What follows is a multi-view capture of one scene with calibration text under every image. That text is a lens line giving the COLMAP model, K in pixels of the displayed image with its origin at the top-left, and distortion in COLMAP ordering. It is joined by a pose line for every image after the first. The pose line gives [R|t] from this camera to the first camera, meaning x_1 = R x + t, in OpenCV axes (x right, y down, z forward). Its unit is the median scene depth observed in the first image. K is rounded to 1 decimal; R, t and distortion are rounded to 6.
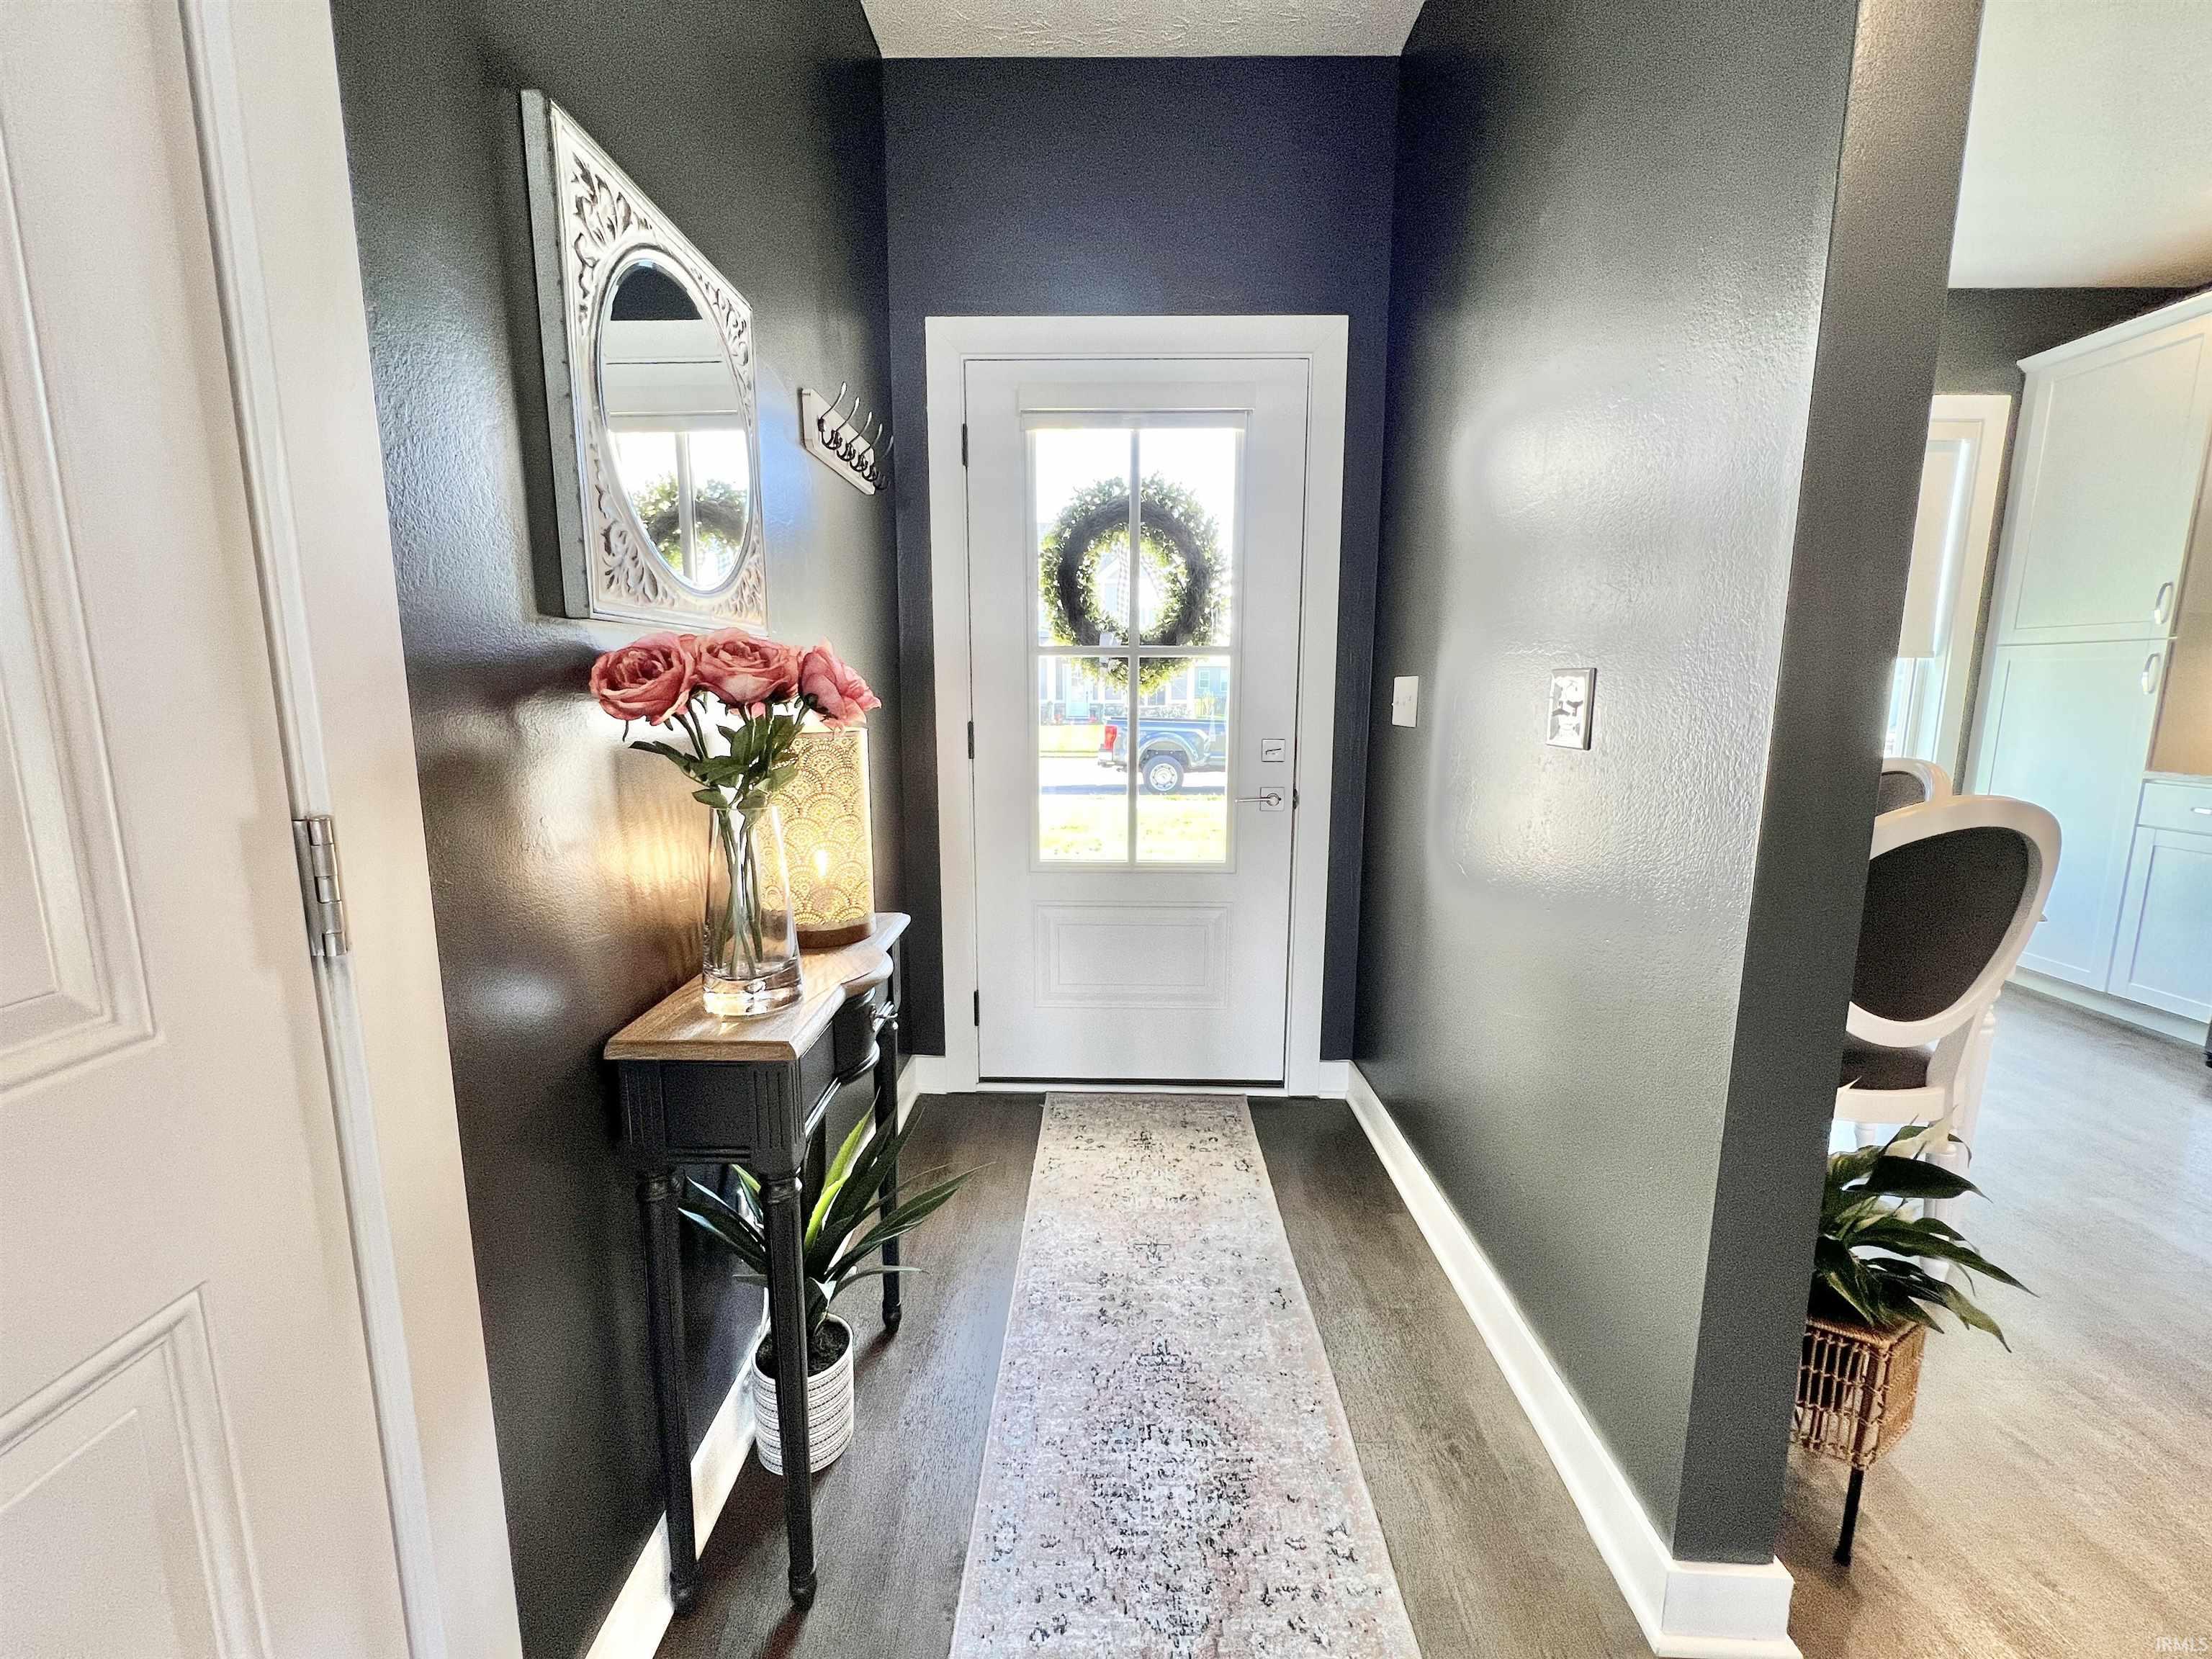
lens RADIAL K [[884.2, 0, 1105.5], [0, 884.2, 824.2], [0, 0, 1]] dist [-0.002201, 0.000961]
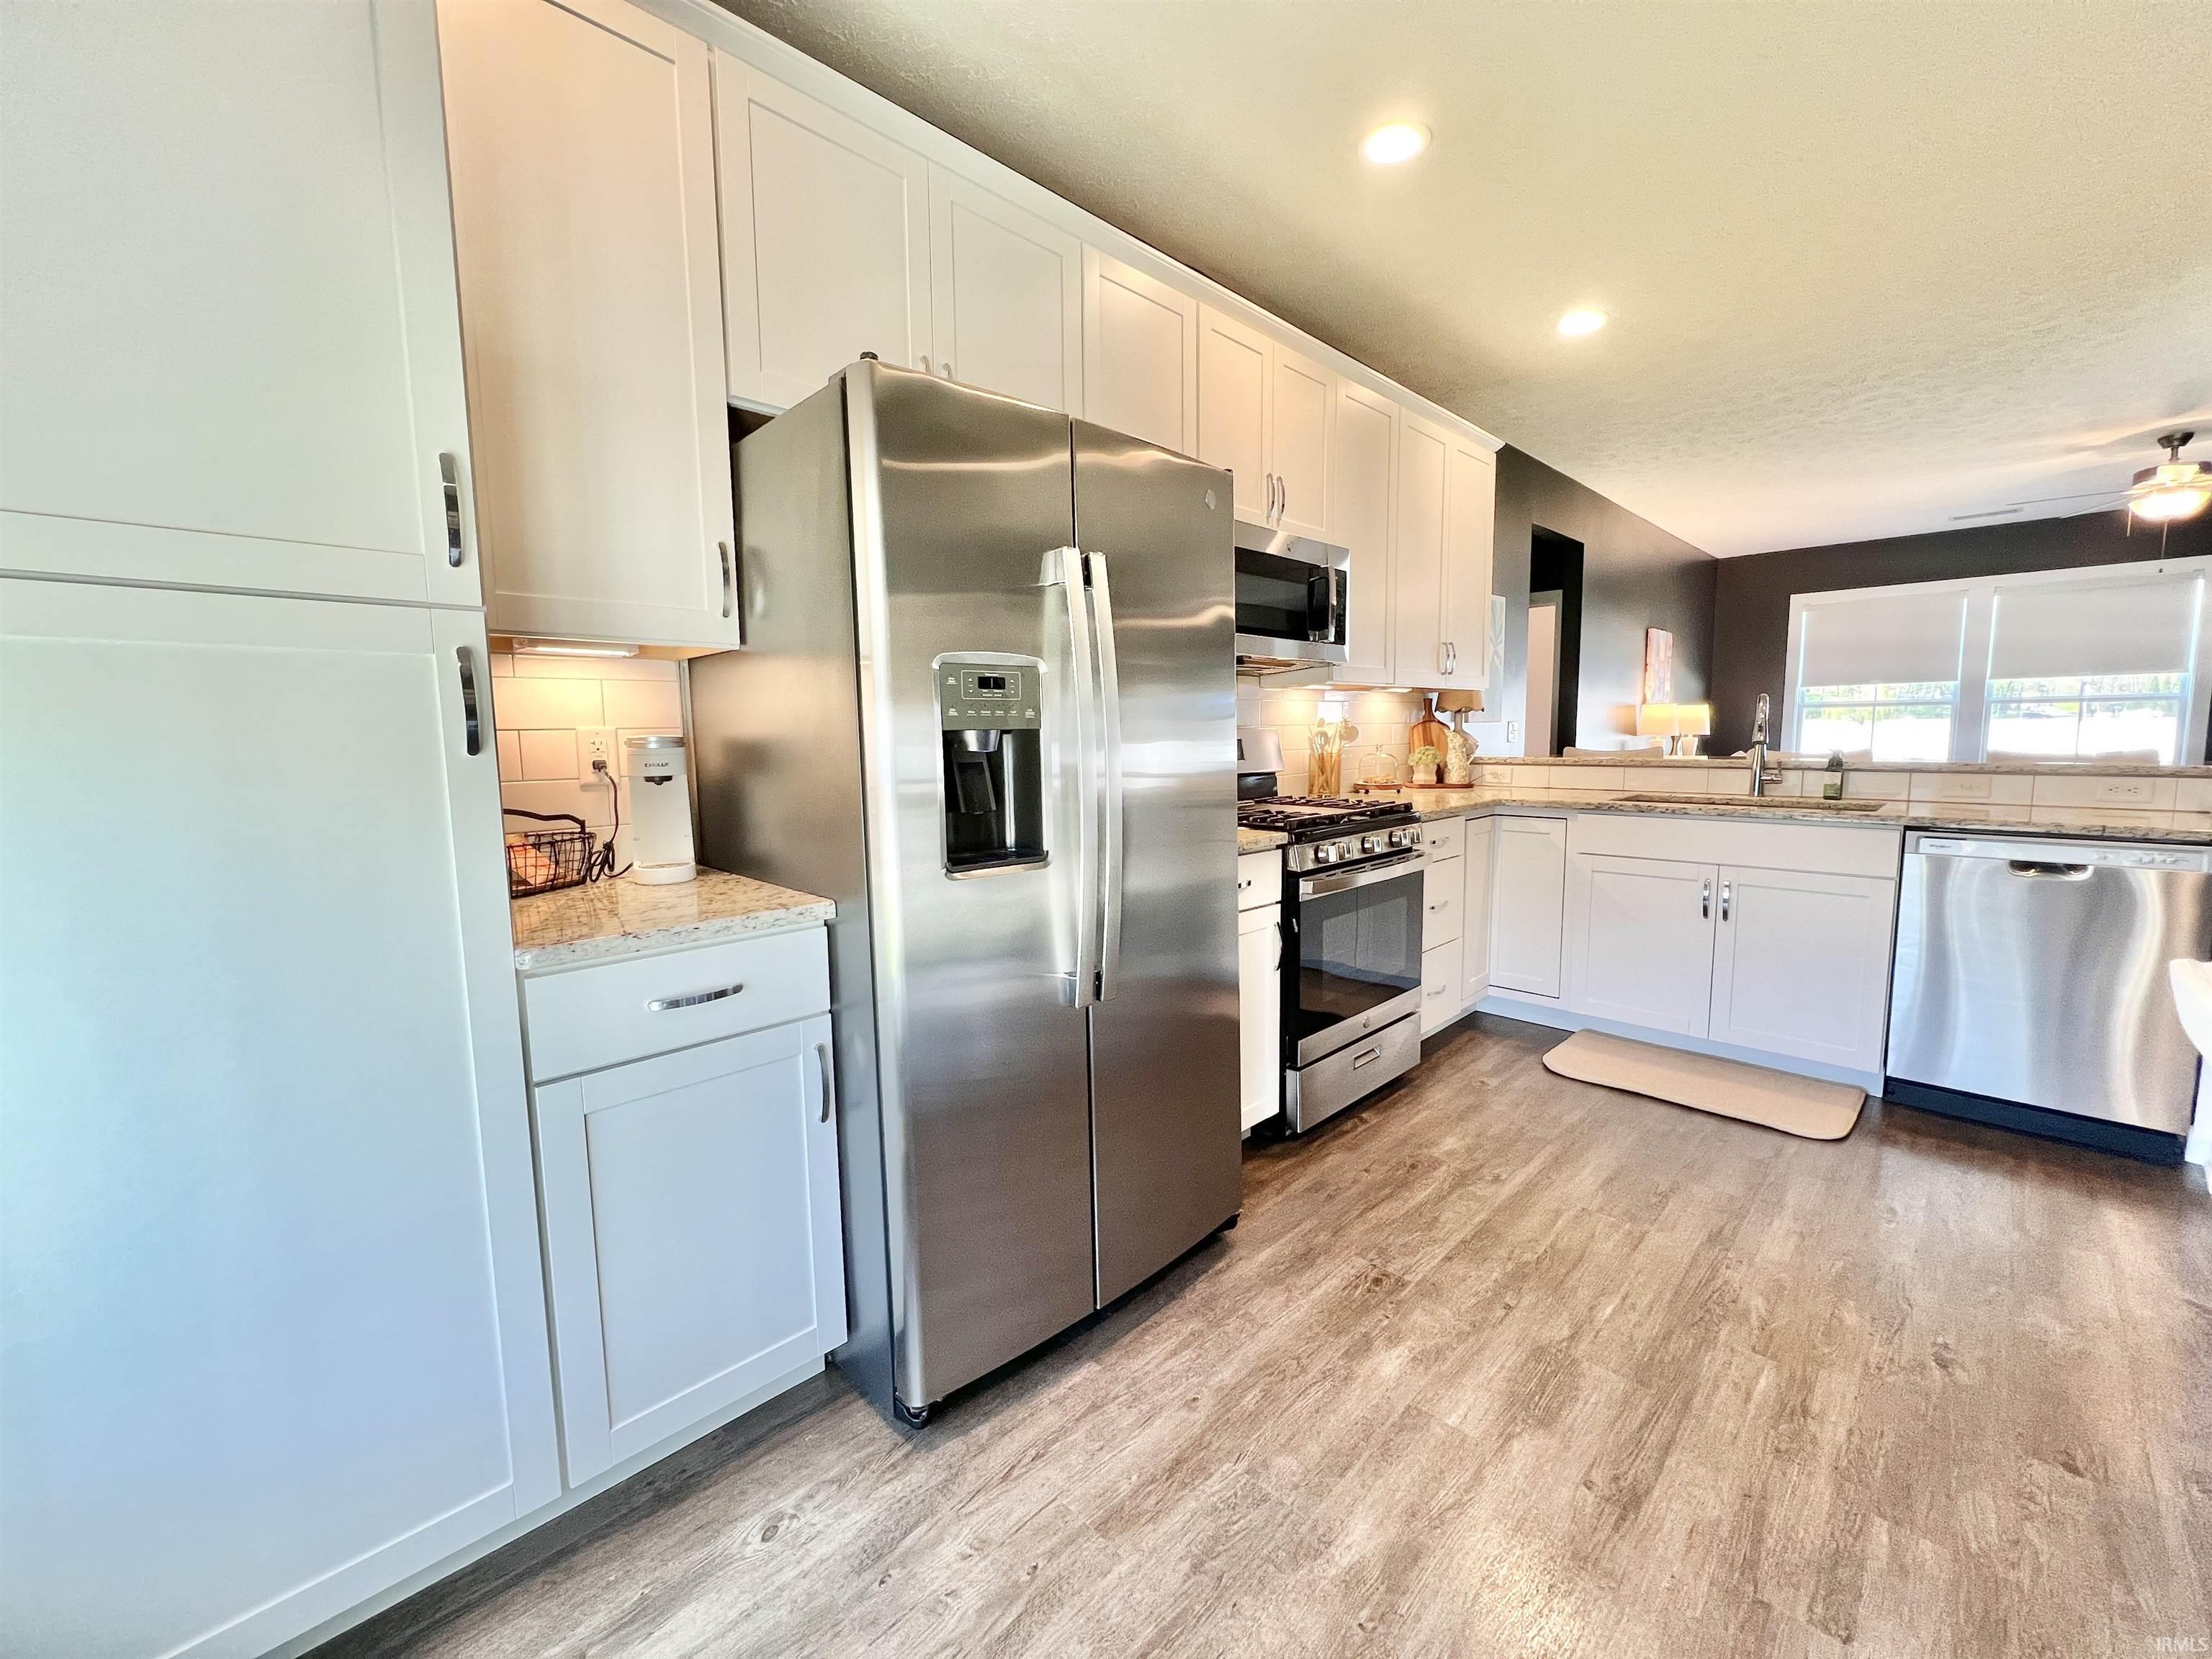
lens RADIAL K [[884.2, 0, 1104.3], [0, 884.2, 827.1], [0, 0, 1]] dist [-0.002201, 0.000961]
pose [[-0.709149, -0.071217, 0.701452, 0.905826], [0.117588, 0.969005, 0.217260, -0.208406], [-0.695184, 0.236553, -0.678795, 1.329695]]
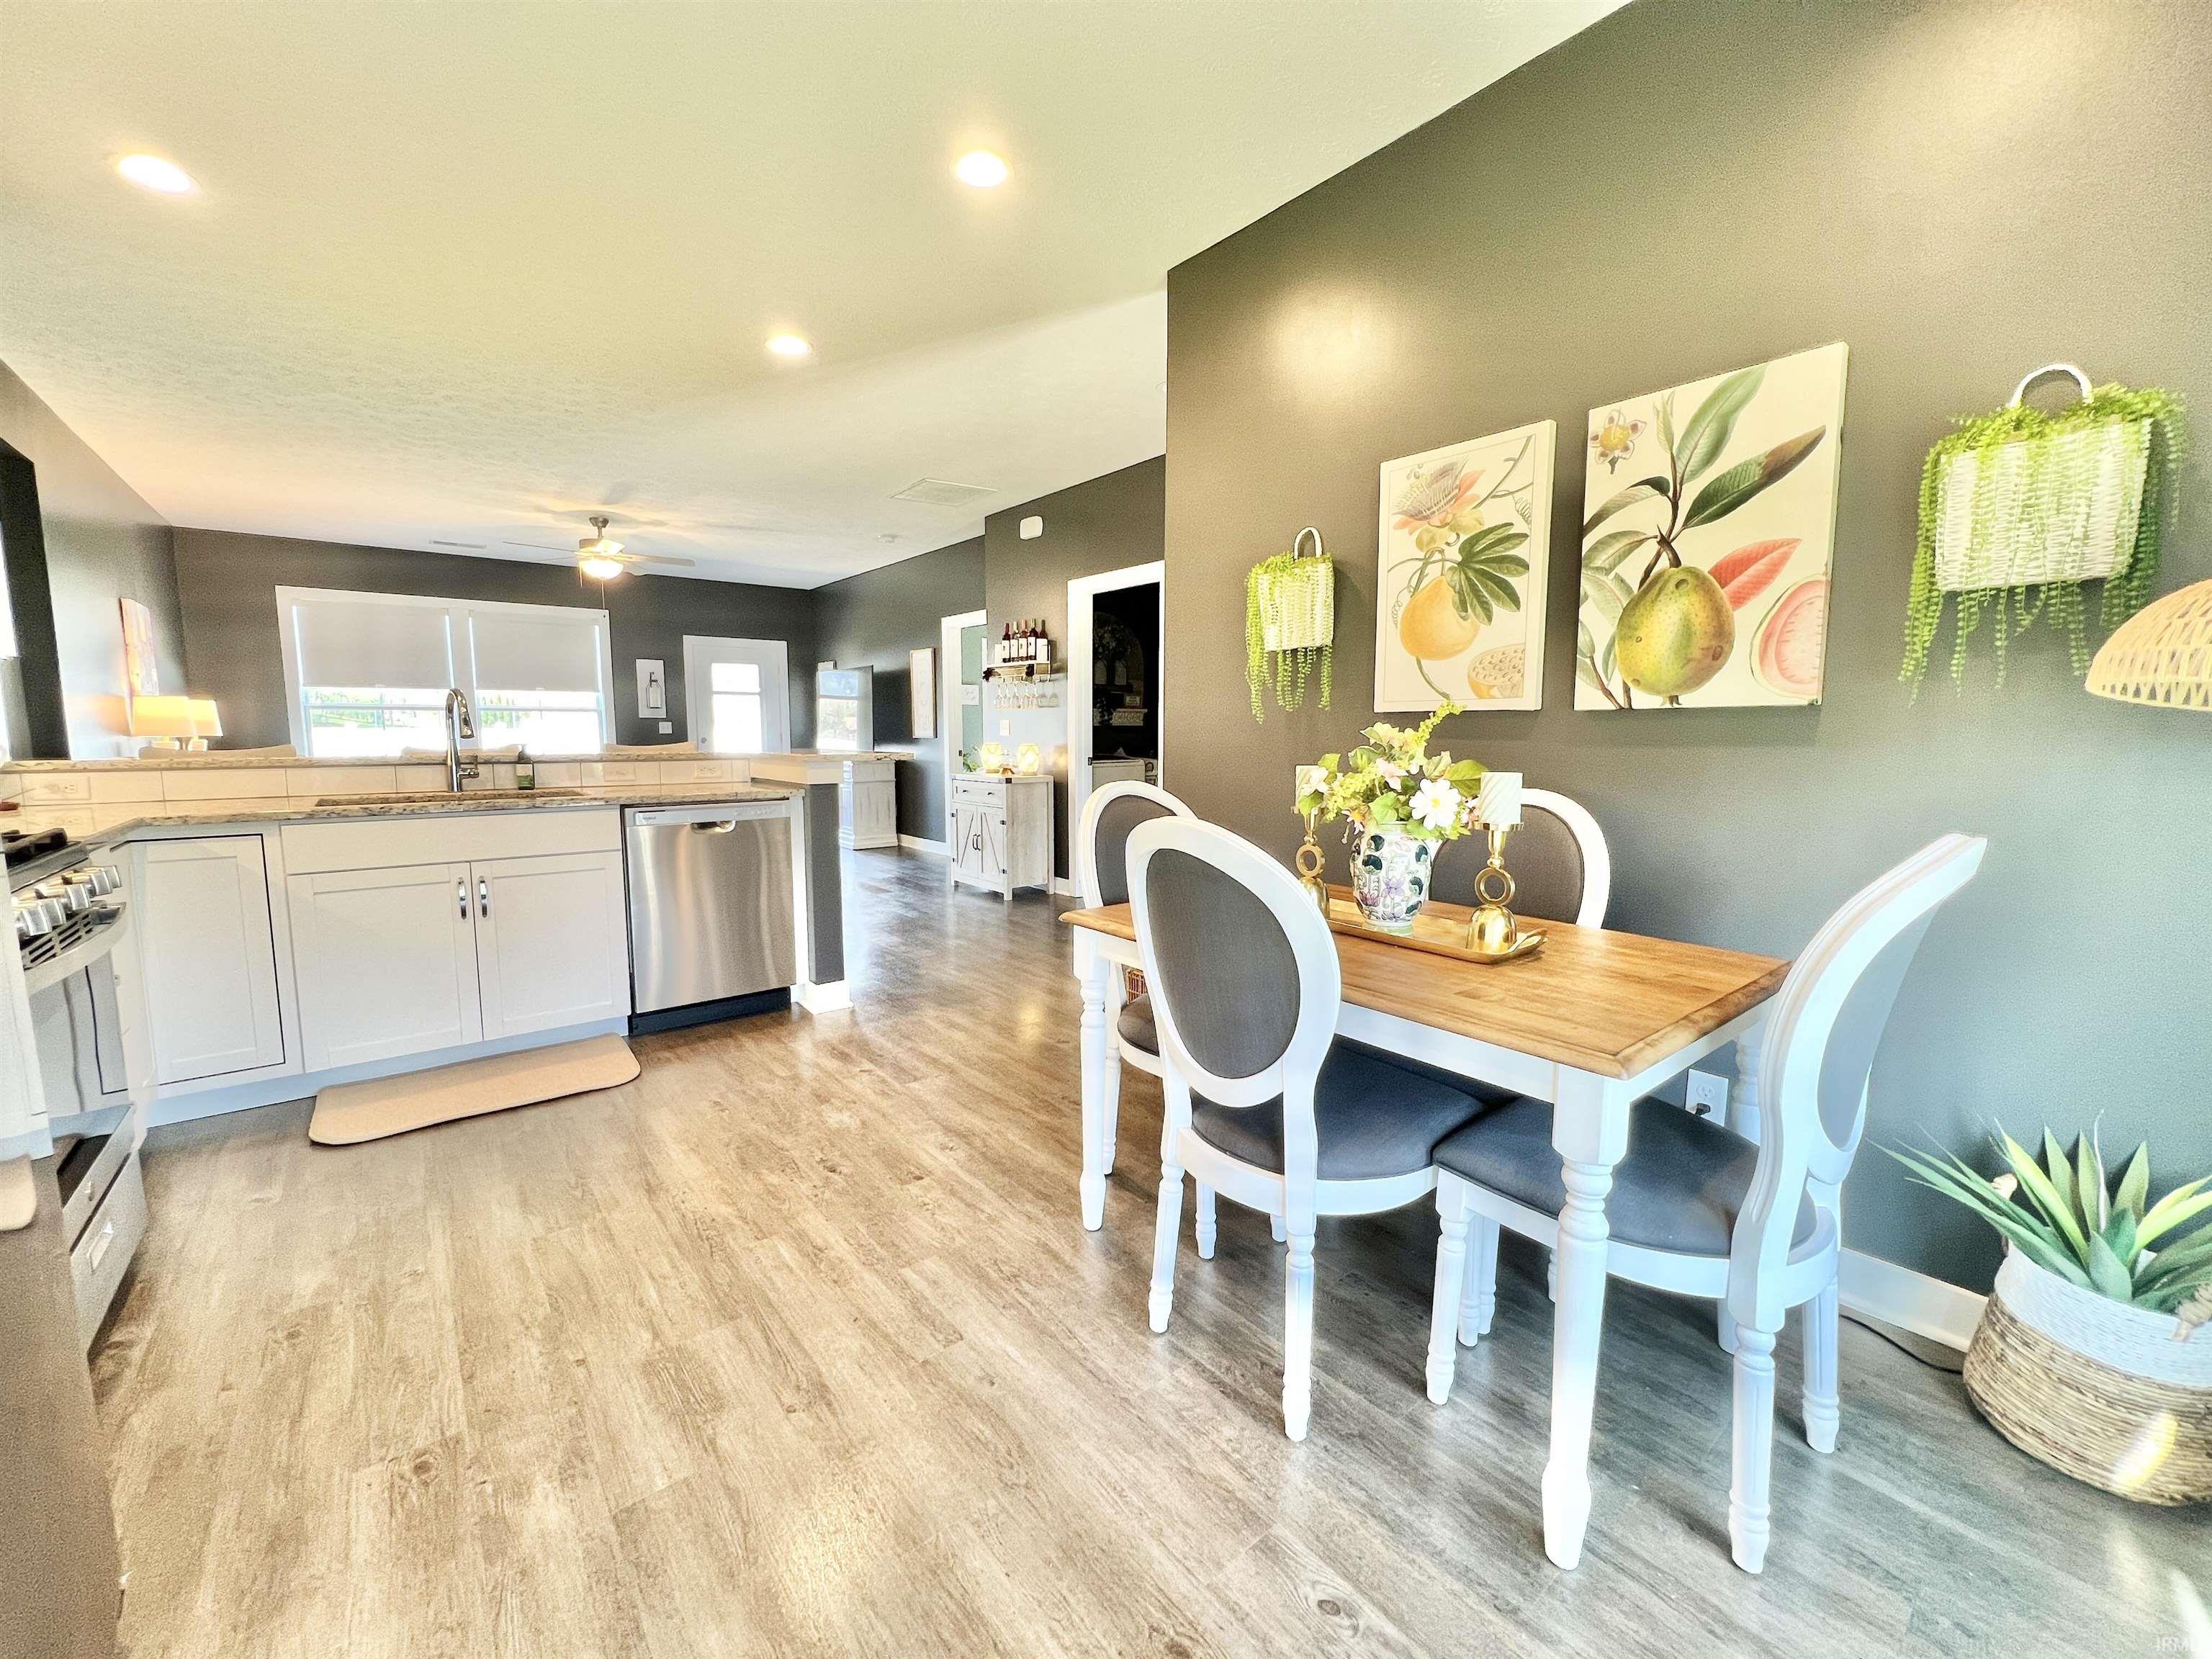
lens RADIAL K [[884.2, 0, 1097.4], [0, 884.2, 824.2], [0, 0, 1]] dist [-0.002201, 0.000961]
pose [[-0.771770, 0.062062, -0.632866, 1.249761], [-0.102125, 0.970211, 0.219684, -0.187922], [0.627648, 0.234177, -0.742441, 1.320036]]
